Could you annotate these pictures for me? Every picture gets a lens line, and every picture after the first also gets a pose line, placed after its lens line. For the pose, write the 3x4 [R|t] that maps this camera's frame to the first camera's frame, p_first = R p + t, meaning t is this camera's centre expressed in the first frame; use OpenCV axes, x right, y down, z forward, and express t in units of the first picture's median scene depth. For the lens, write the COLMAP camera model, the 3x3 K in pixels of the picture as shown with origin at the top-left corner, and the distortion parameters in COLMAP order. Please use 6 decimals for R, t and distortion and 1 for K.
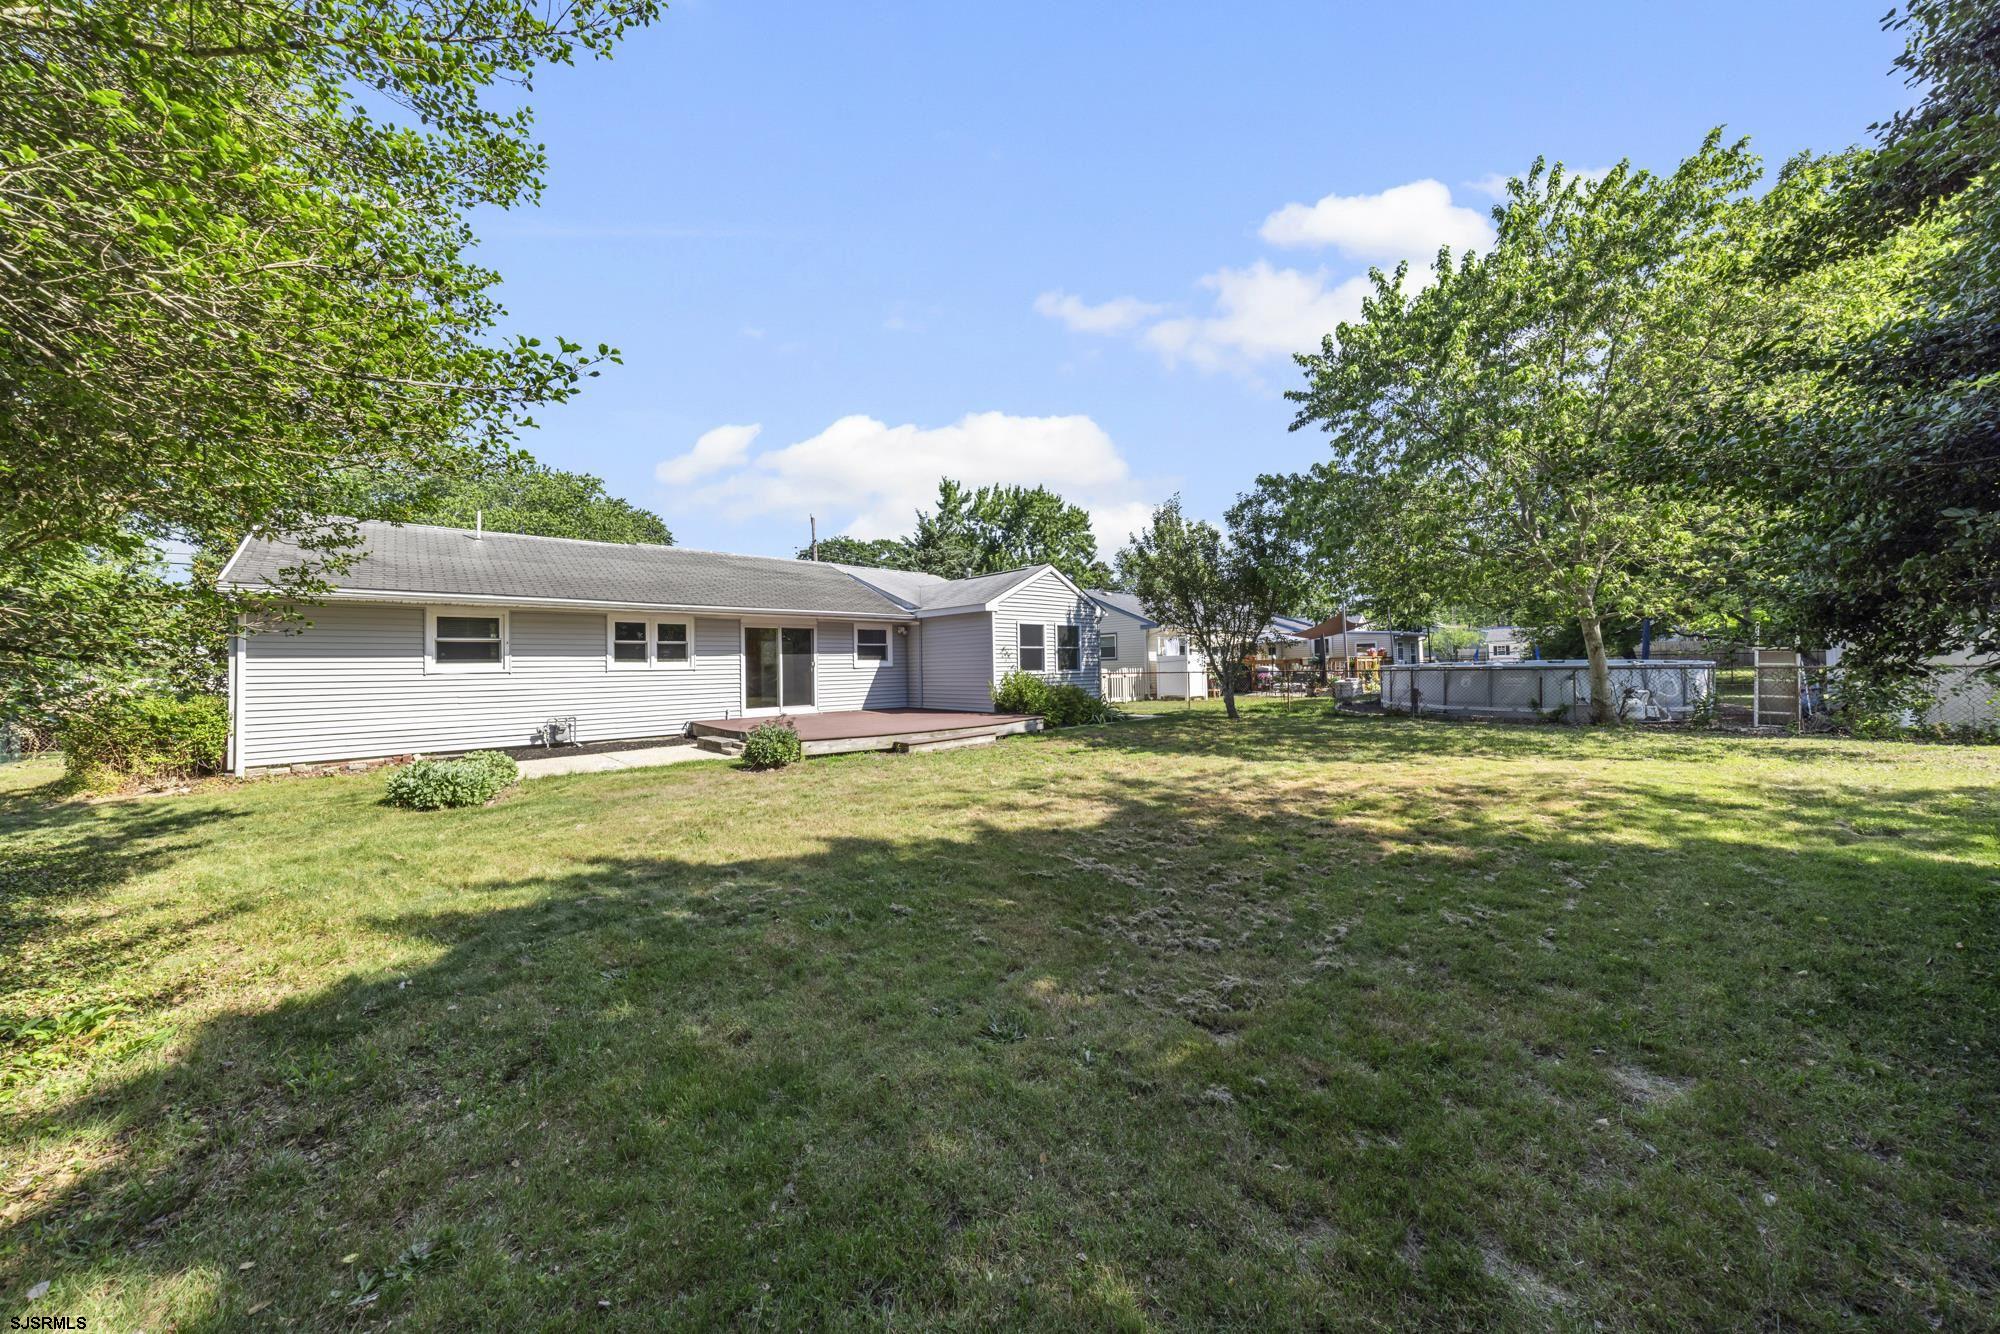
lens RADIAL K [[686.6, 0, 1005.0], [0, 686.6, 657.8], [0, 0, 1]] dist [-0.009639, -0.000642]
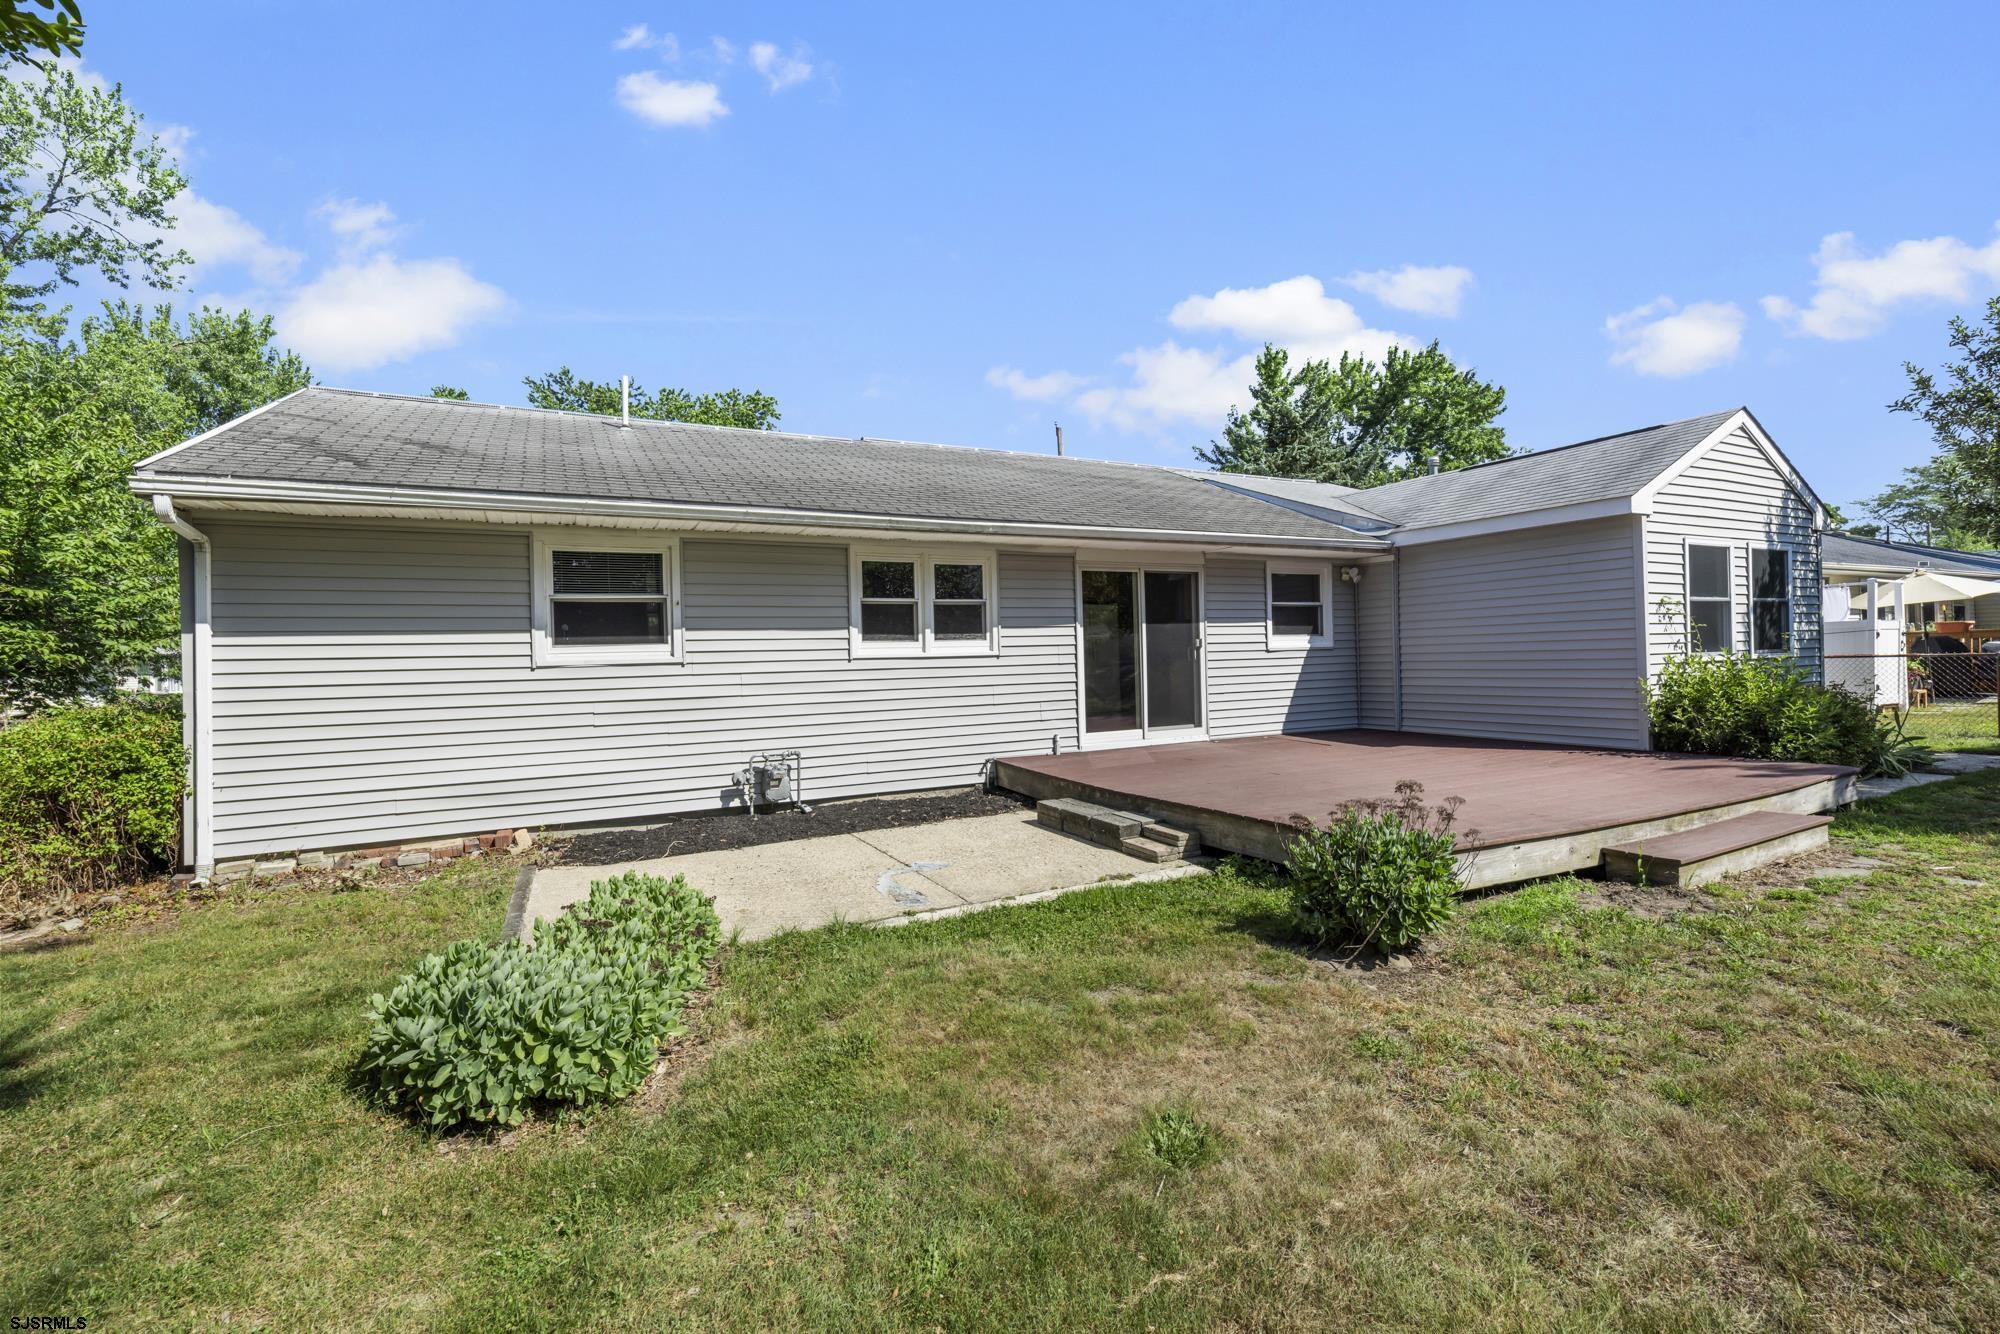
lens RADIAL K [[859.1, 0, 965.6], [0, 859.1, 655.4], [0, 0, 1]] dist [0.008118, -0.001639]
pose [[0.957457, -0.007223, -0.288487, -0.271591], [0.012006, 0.999818, 0.014812, 0.007171], [0.288327, -0.017645, 0.957369, 0.359858]]
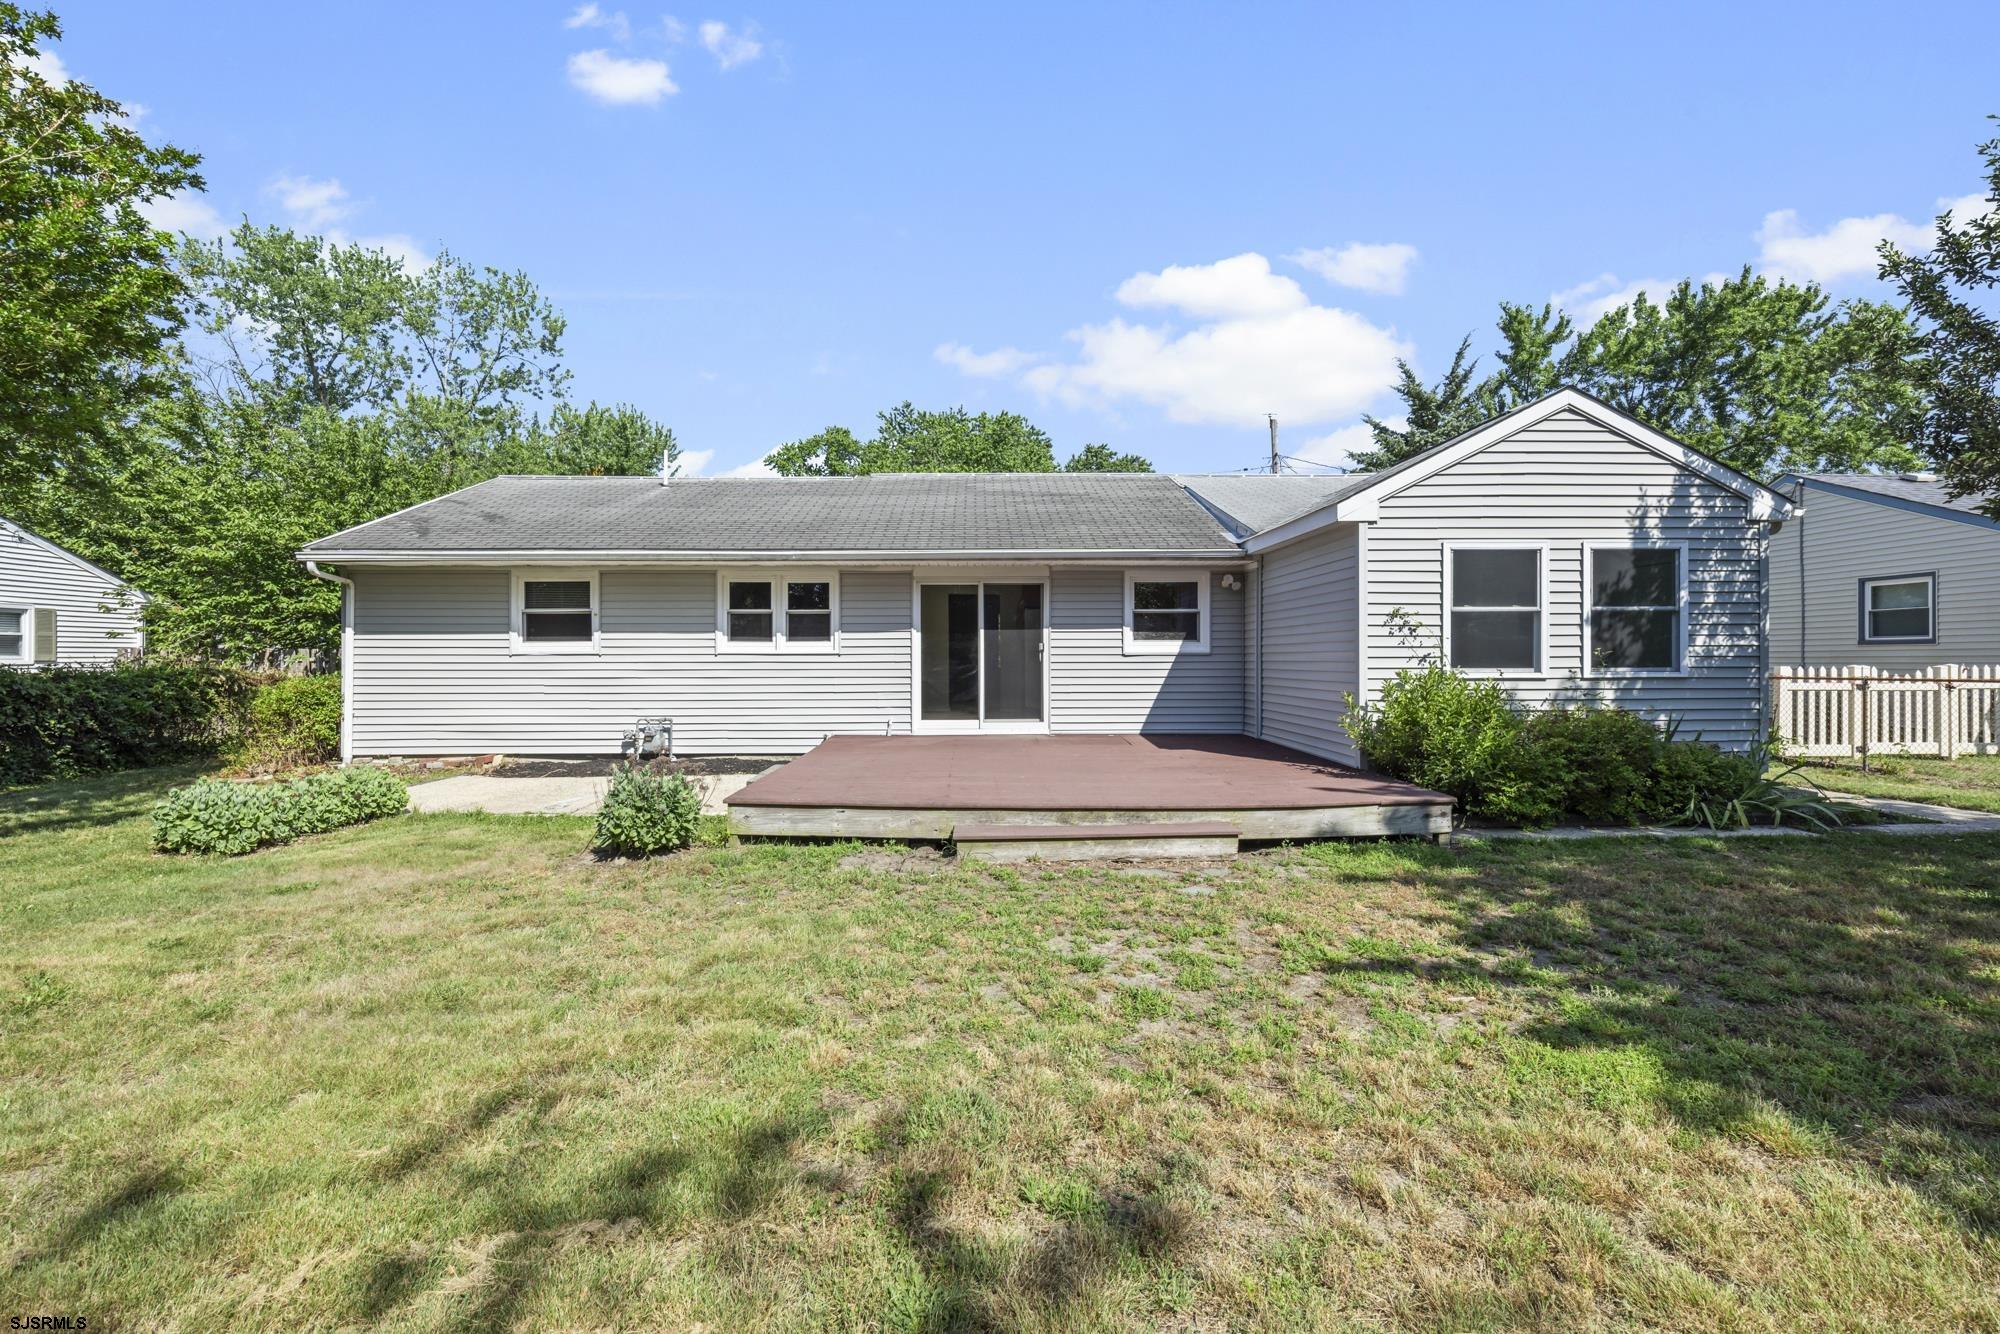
lens RADIAL K [[859.1, 0, 991.2], [0, 859.1, 665.0], [0, 0, 1]] dist [0.008118, -0.001639]
pose [[0.733187, 0.023002, -0.679638, 0.175012], [-0.001846, 0.999491, 0.031837, 0.001820], [0.680025, -0.022088, 0.732856, 0.471290]]
